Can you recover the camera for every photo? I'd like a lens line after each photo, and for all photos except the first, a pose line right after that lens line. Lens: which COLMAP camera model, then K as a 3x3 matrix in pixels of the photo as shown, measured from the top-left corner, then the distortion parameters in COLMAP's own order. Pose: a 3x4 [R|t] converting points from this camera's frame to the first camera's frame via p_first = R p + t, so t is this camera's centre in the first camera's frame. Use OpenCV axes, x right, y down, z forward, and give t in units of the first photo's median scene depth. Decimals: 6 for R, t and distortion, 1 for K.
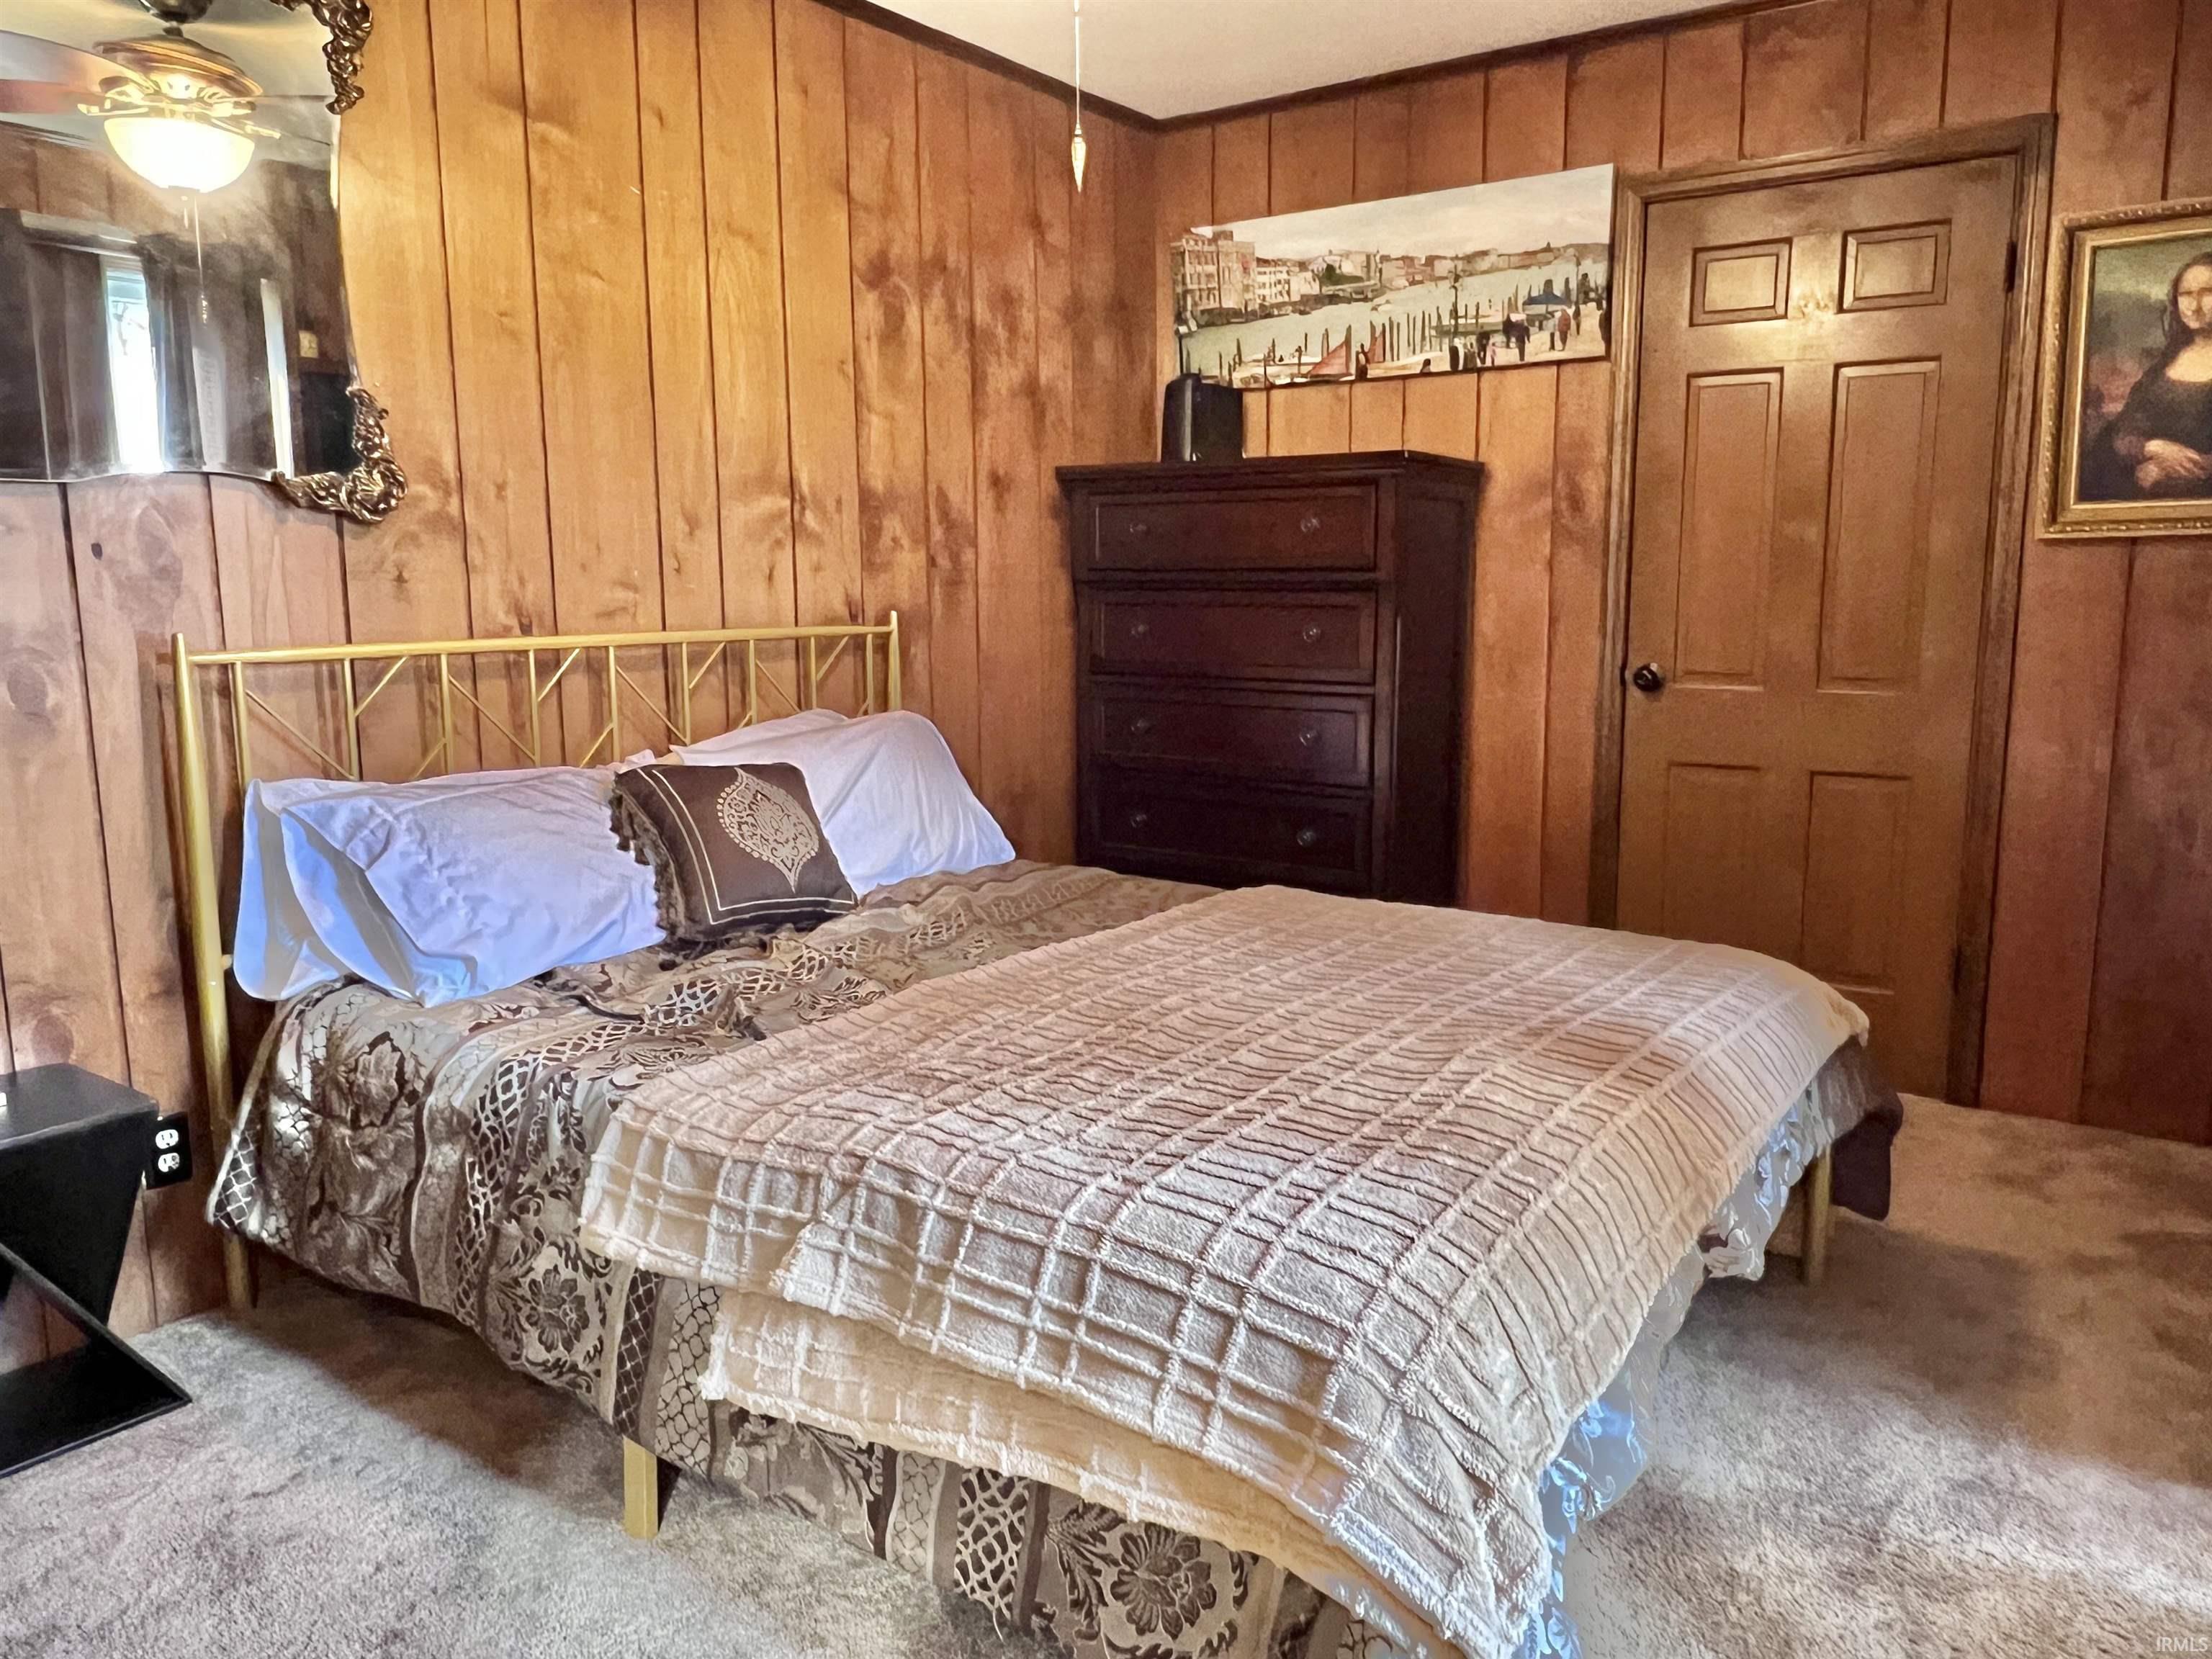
lens RADIAL K [[1561.5, 0, 1106.0], [0, 1561.5, 829.5], [0, 0, 1]] dist [-0.021384, -0.001012]
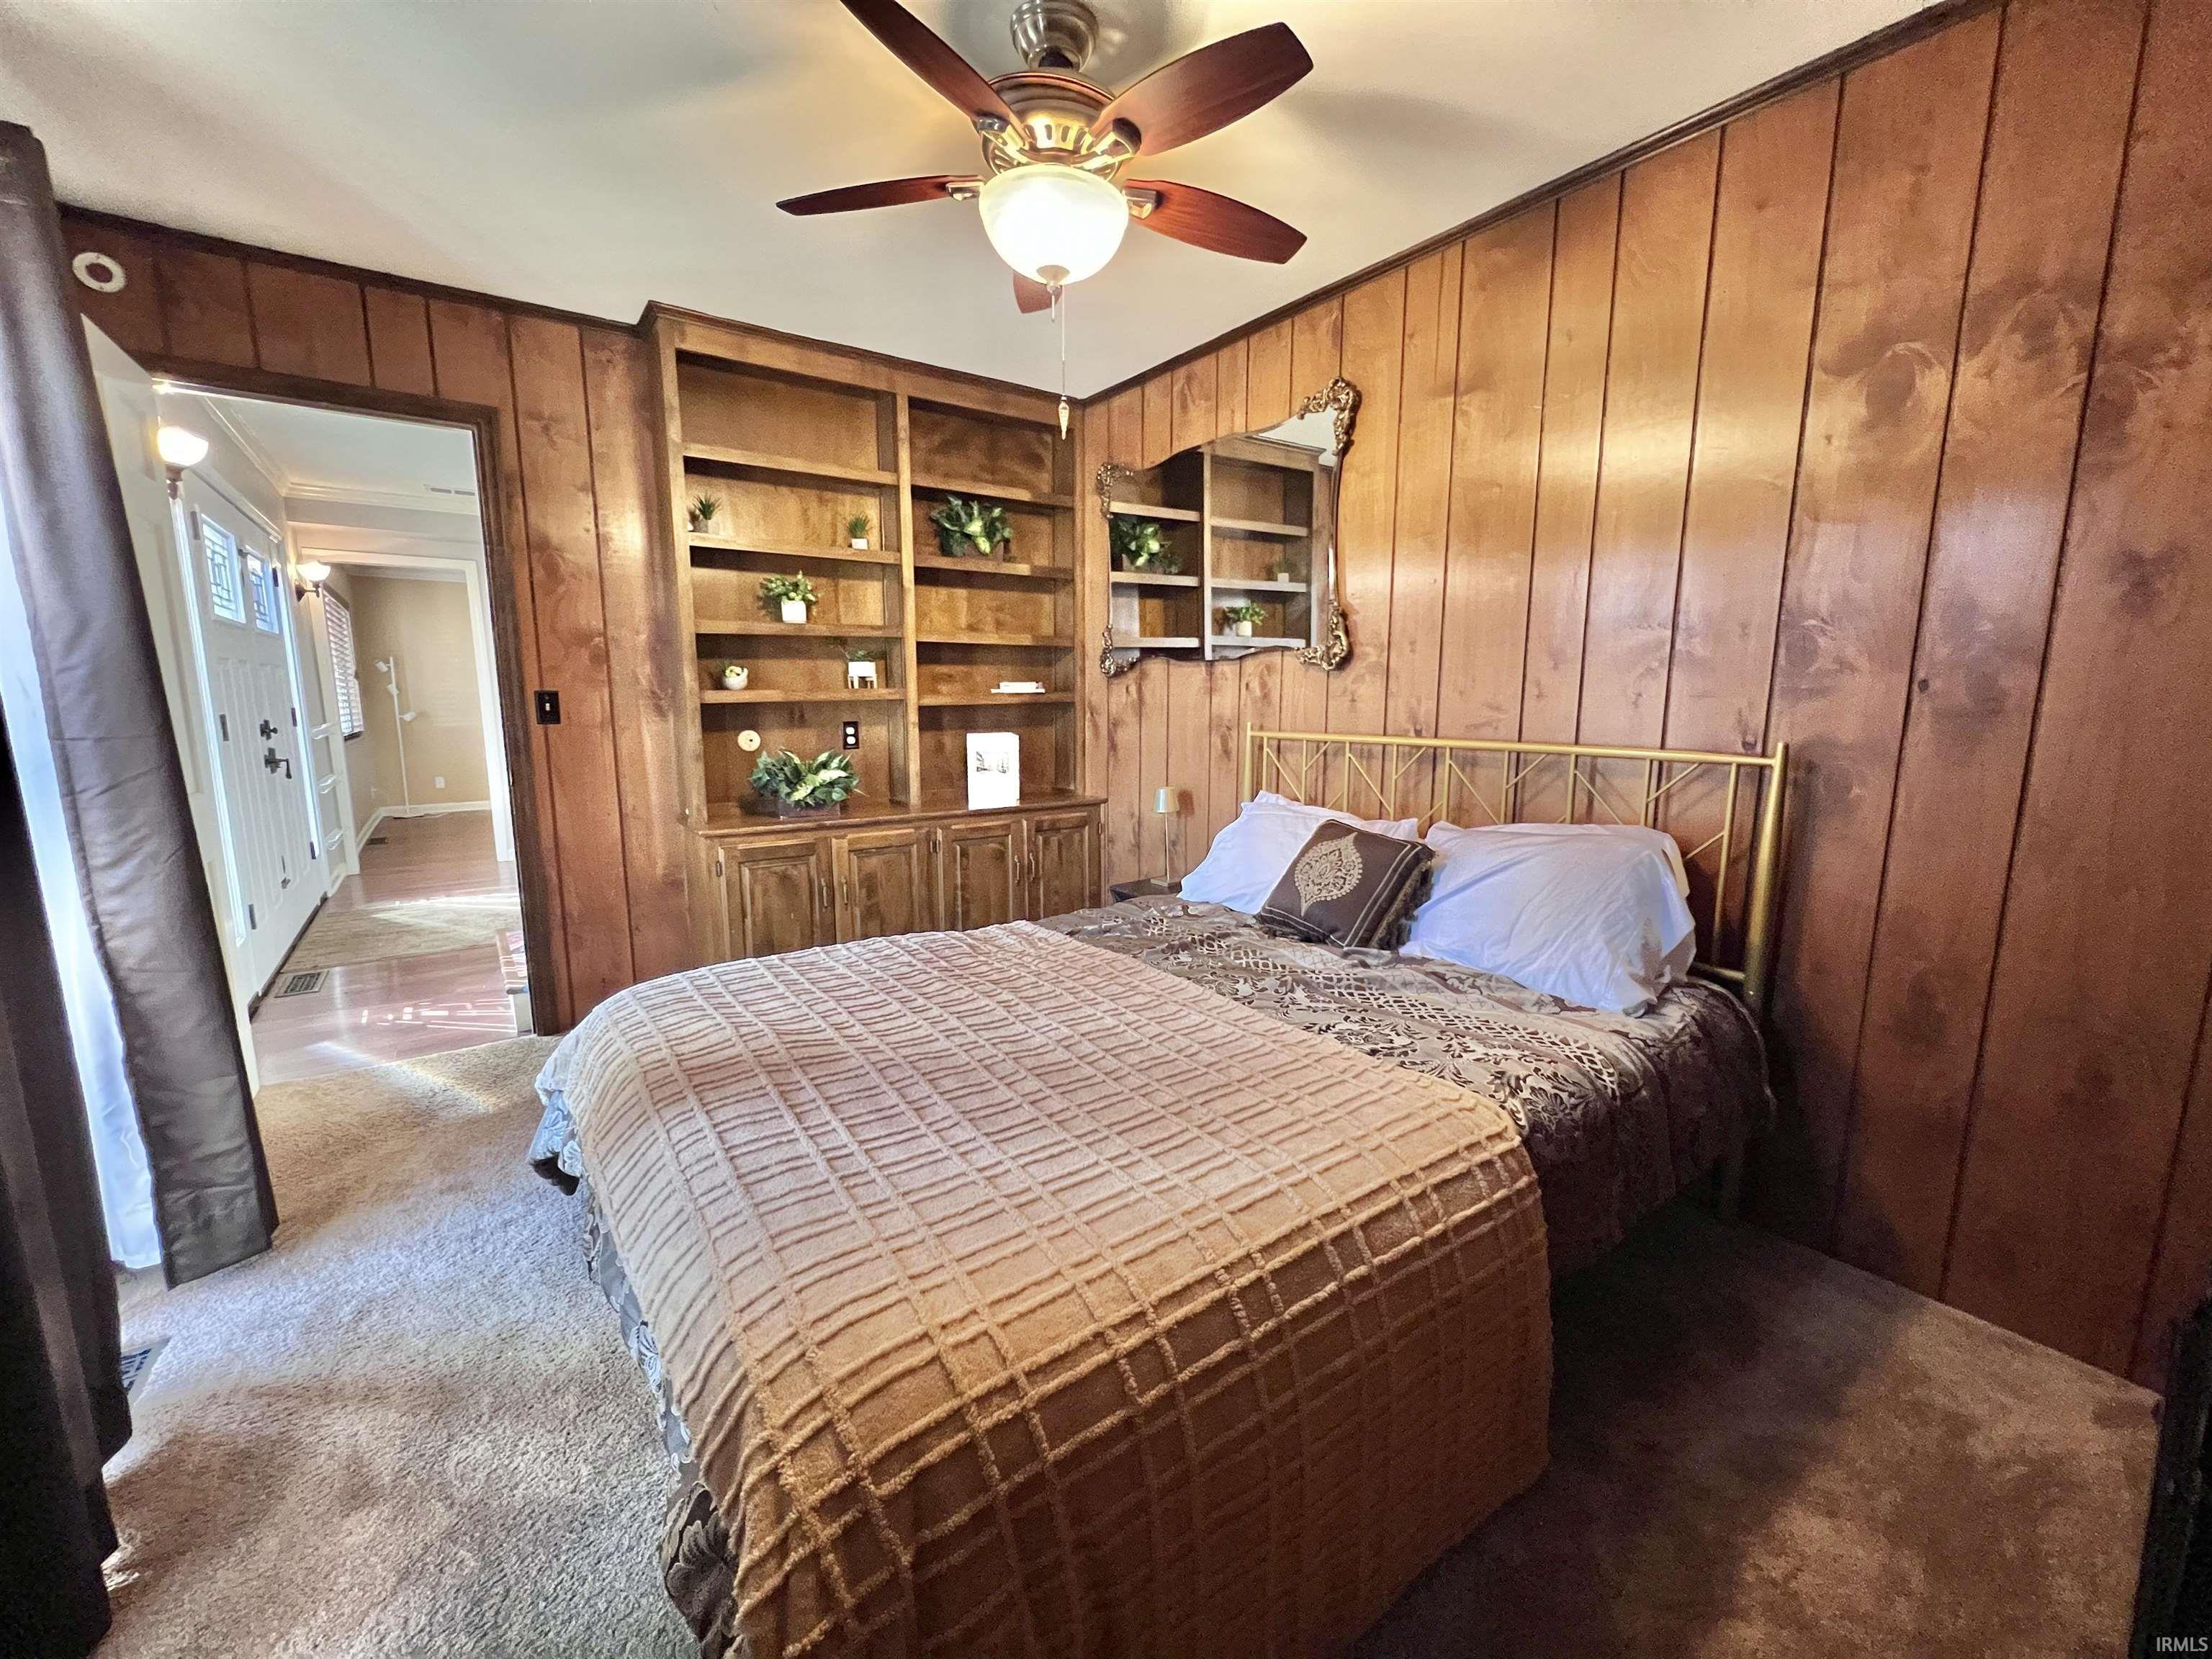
lens RADIAL K [[885.0, 0, 1112.1], [0, 885.0, 834.1], [0, 0, 1]] dist [-0.002132, 0.000723]
pose [[-0.295029, 0.153393, -0.943095, 0.557201], [-0.152249, 0.966872, 0.204888, -0.158606], [0.943280, 0.204033, -0.261901, 0.918879]]
